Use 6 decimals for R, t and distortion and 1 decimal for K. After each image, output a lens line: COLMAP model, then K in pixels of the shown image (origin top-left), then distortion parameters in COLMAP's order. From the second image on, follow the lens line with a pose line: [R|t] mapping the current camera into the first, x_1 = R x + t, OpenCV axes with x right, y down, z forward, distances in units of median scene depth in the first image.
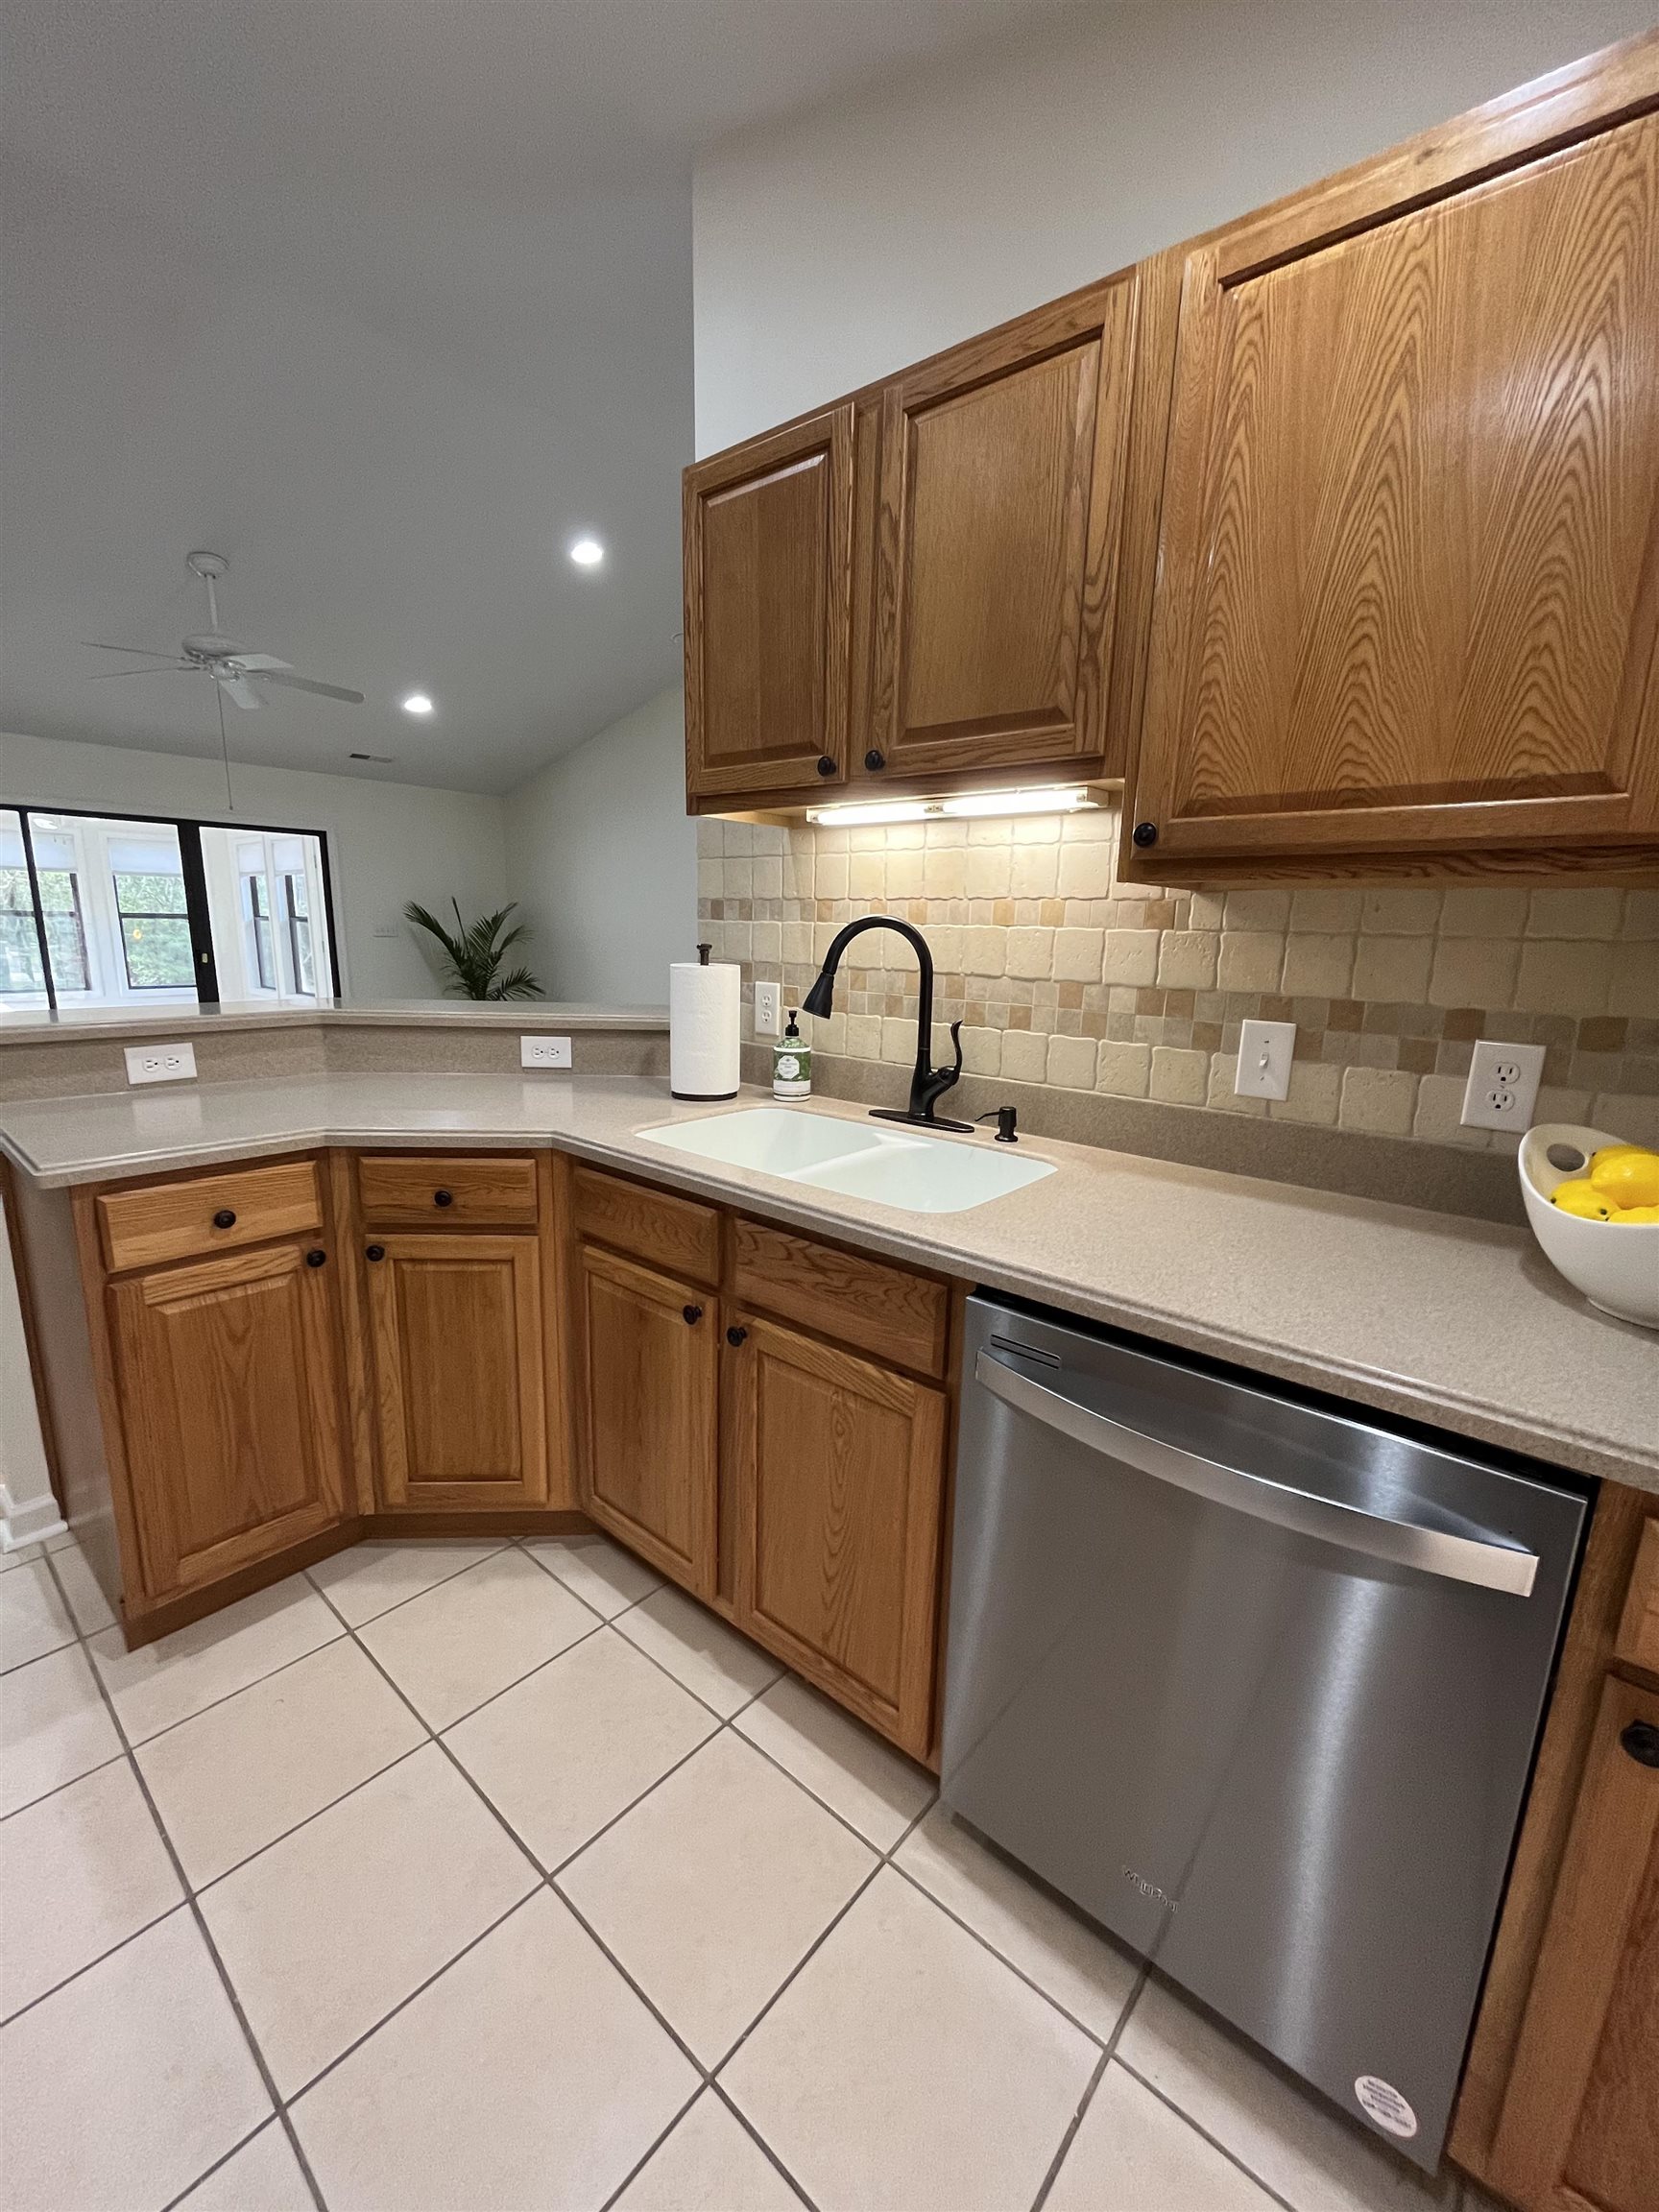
lens RADIAL K [[891.6, 0, 836.4], [0, 891.6, 1110.8], [0, 0, 1]] dist [-0.004405, 0.000616]
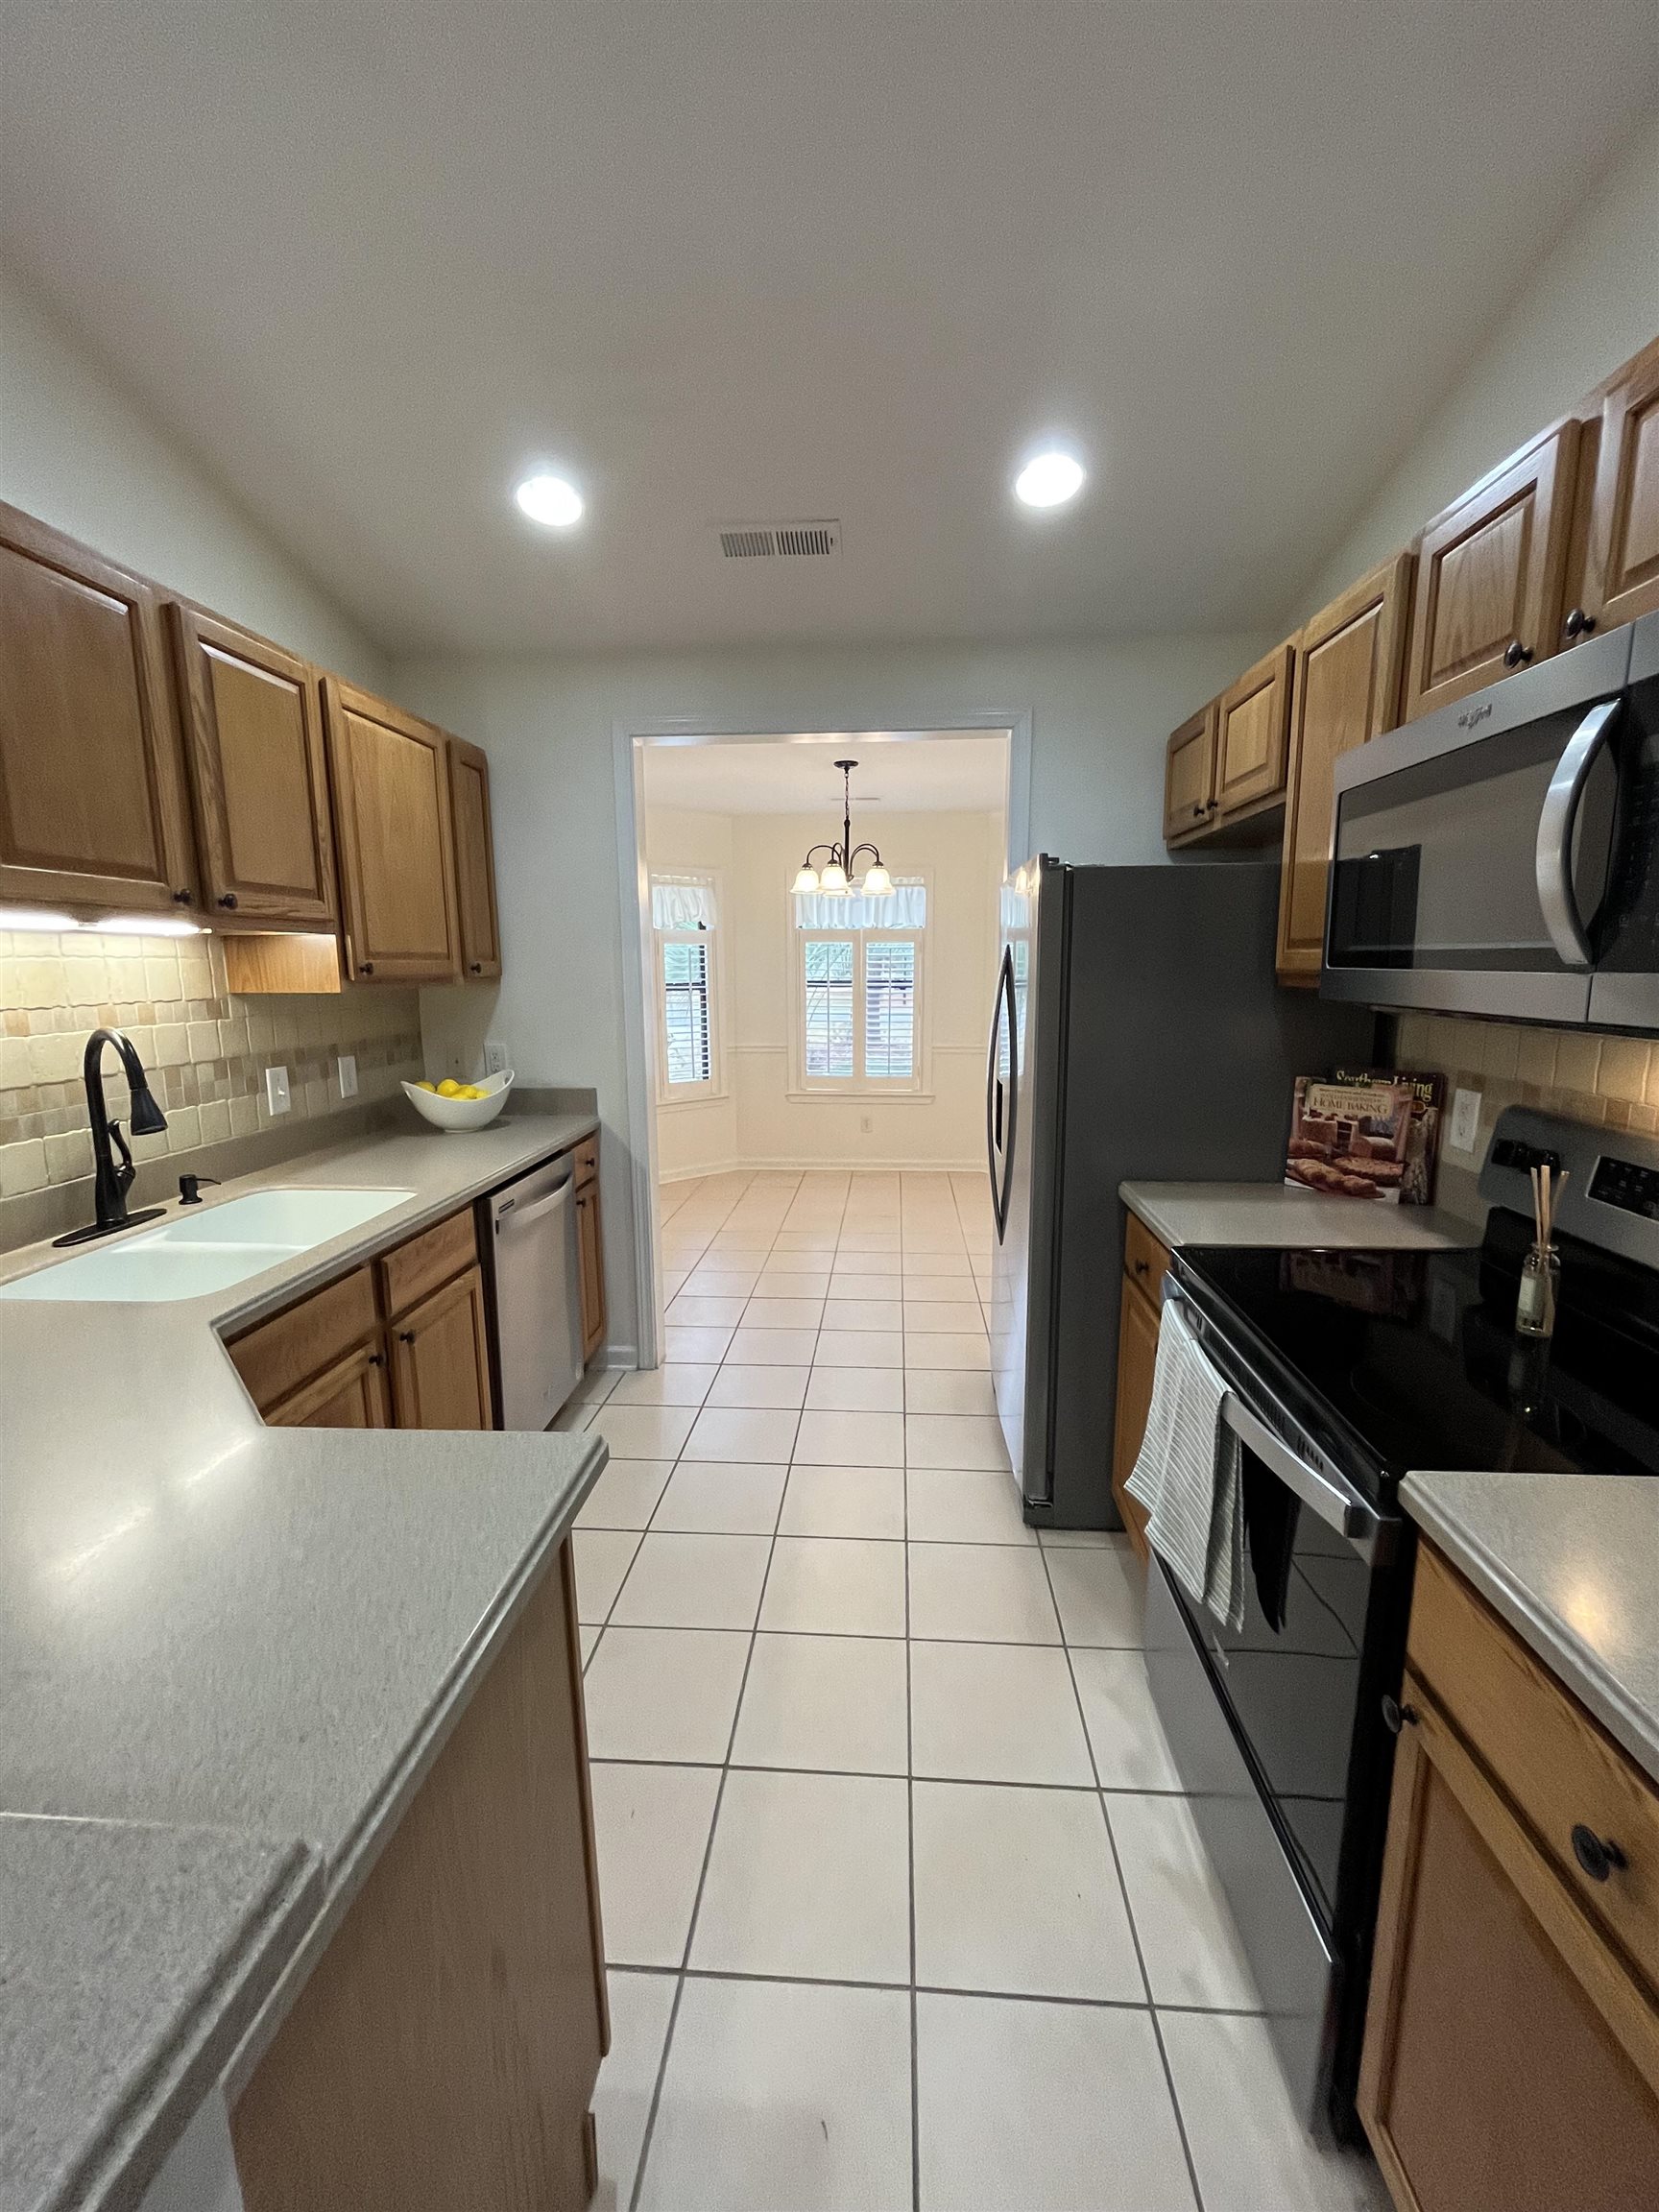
lens RADIAL K [[891.6, 0, 836.9], [0, 891.6, 1108.6], [0, 0, 1]] dist [-0.004405, 0.000616]
pose [[-0.598456, -0.151186, 0.786761, -1.275627], [0.152694, 0.942507, 0.297262, -0.315248], [-0.786470, 0.298032, -0.540964, 0.952478]]
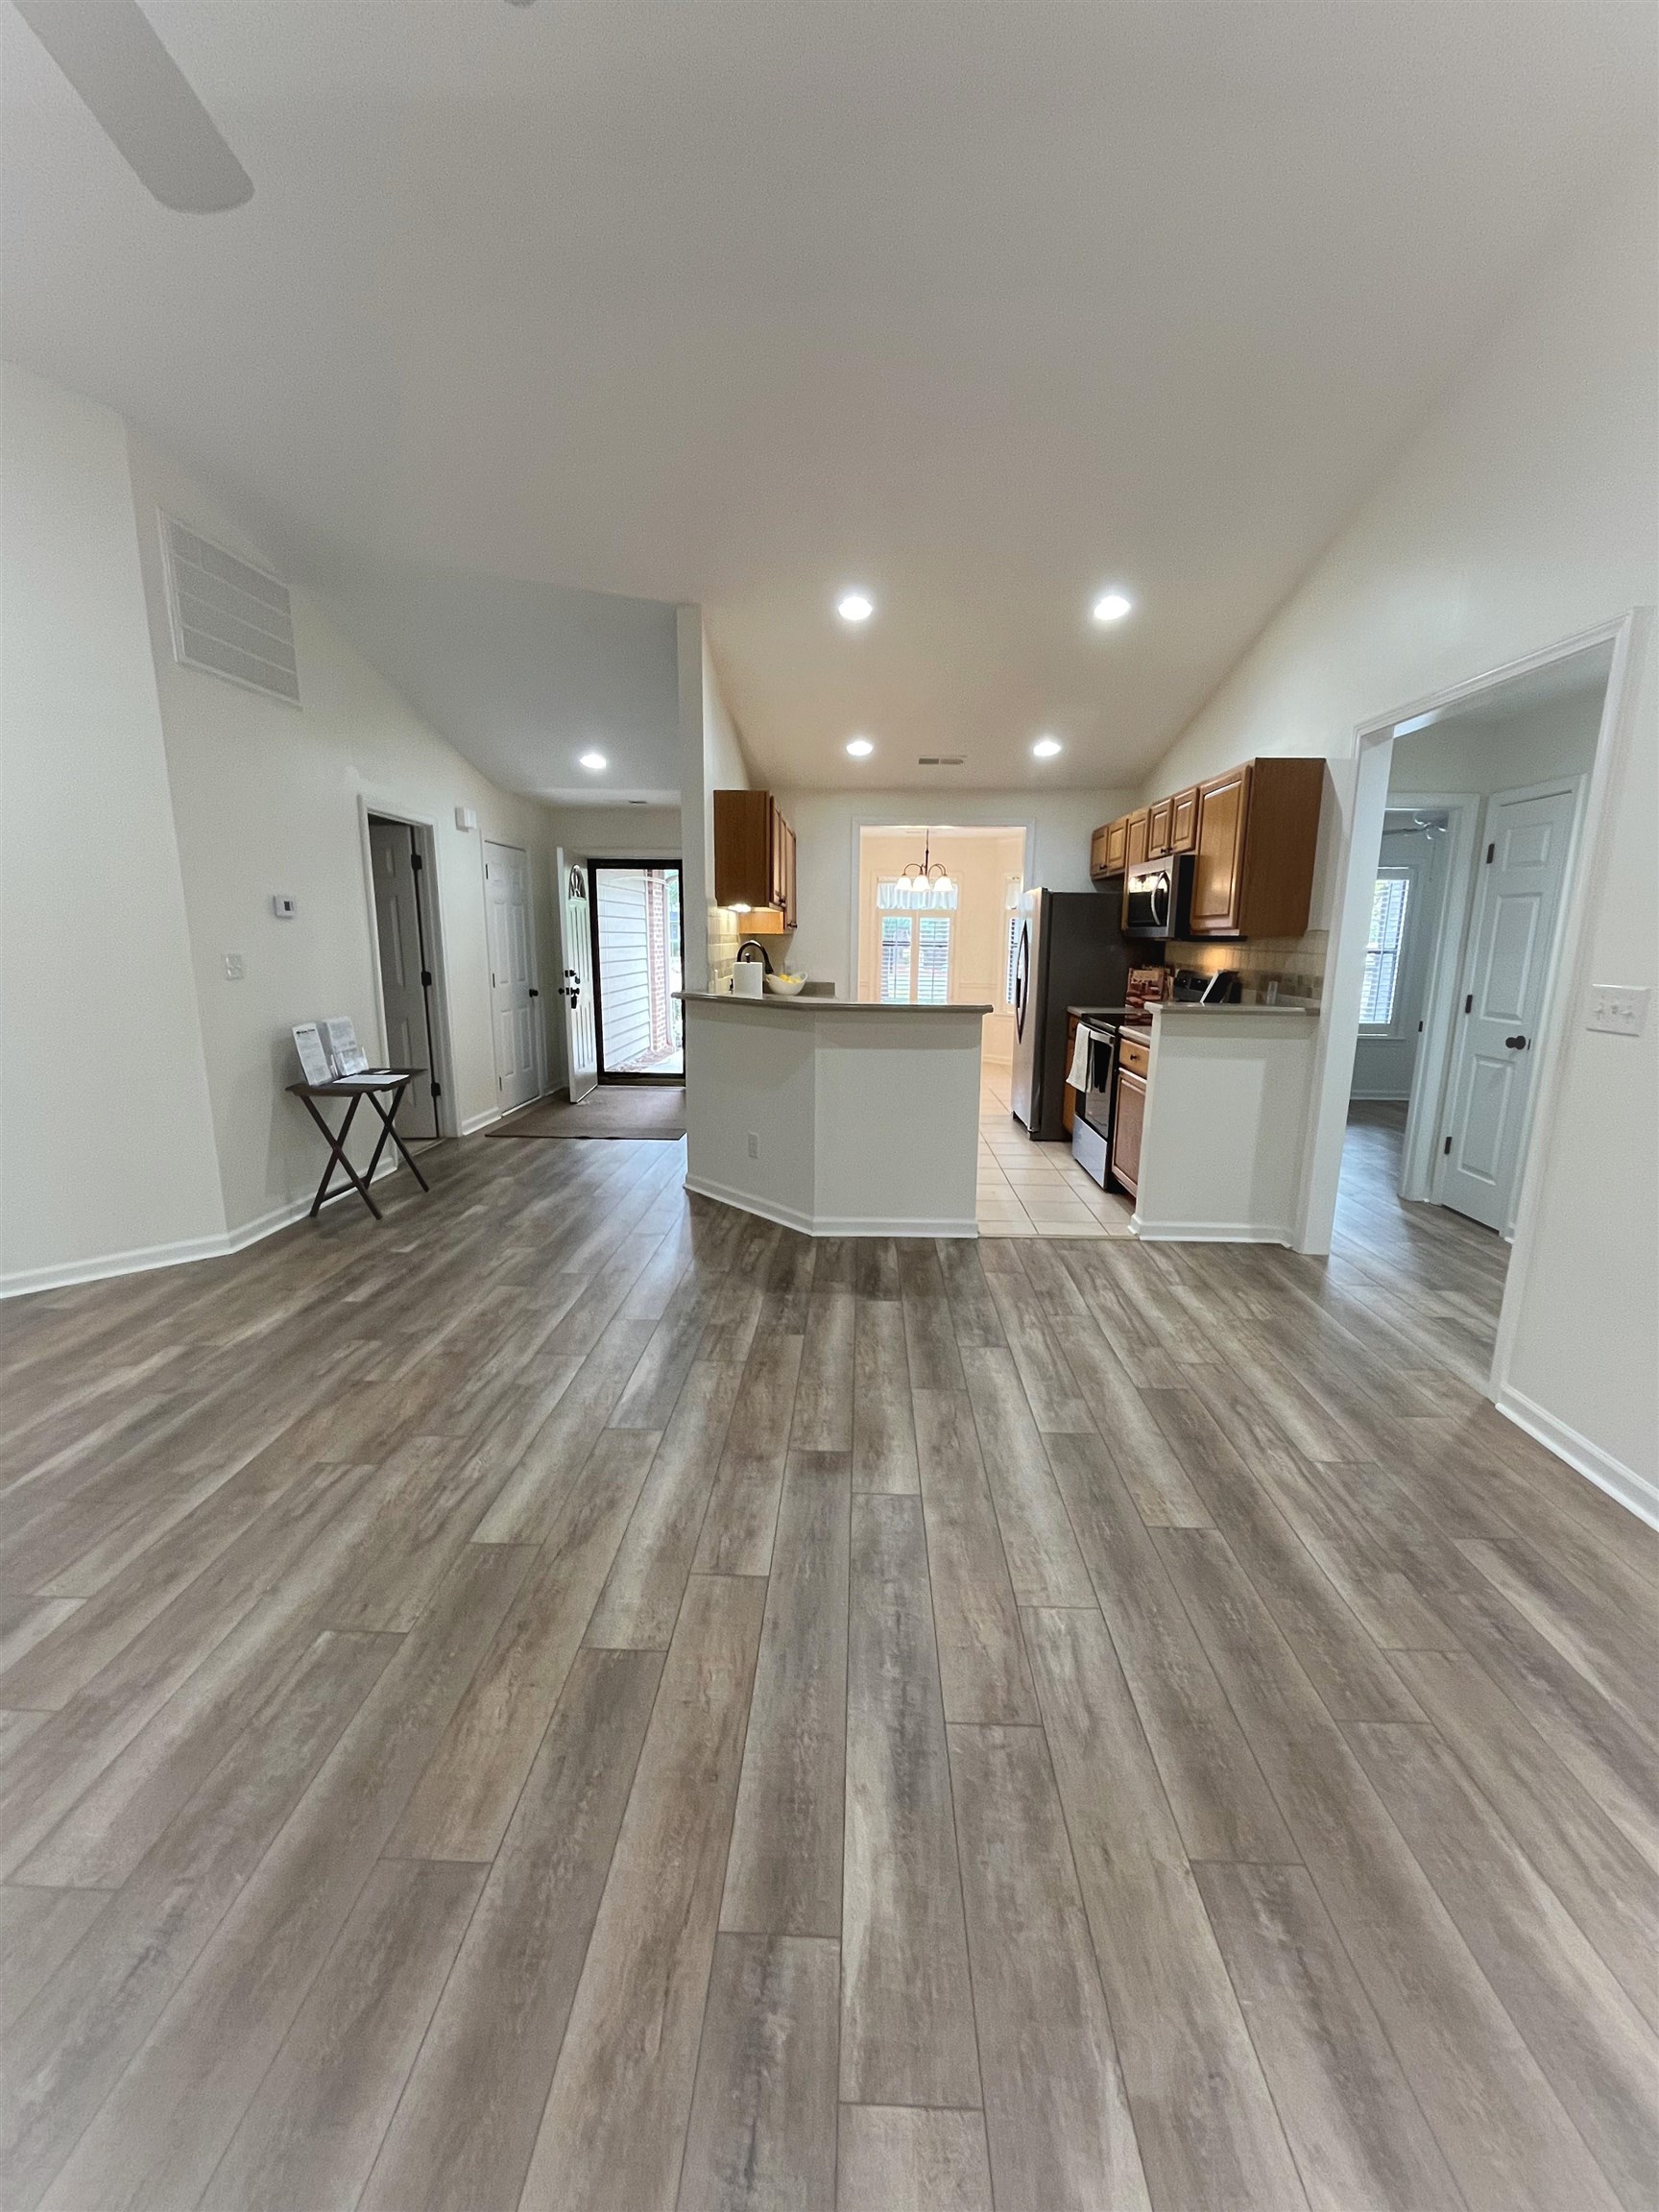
lens RADIAL K [[891.6, 0, 835.8], [0, 891.6, 1108.9], [0, 0, 1]] dist [-0.004405, 0.000616]
pose [[-0.625852, -0.177628, 0.759445, -2.737253], [0.133825, 0.934824, 0.328931, -0.687445], [-0.768375, 0.307495, -0.561291, 2.824639]]
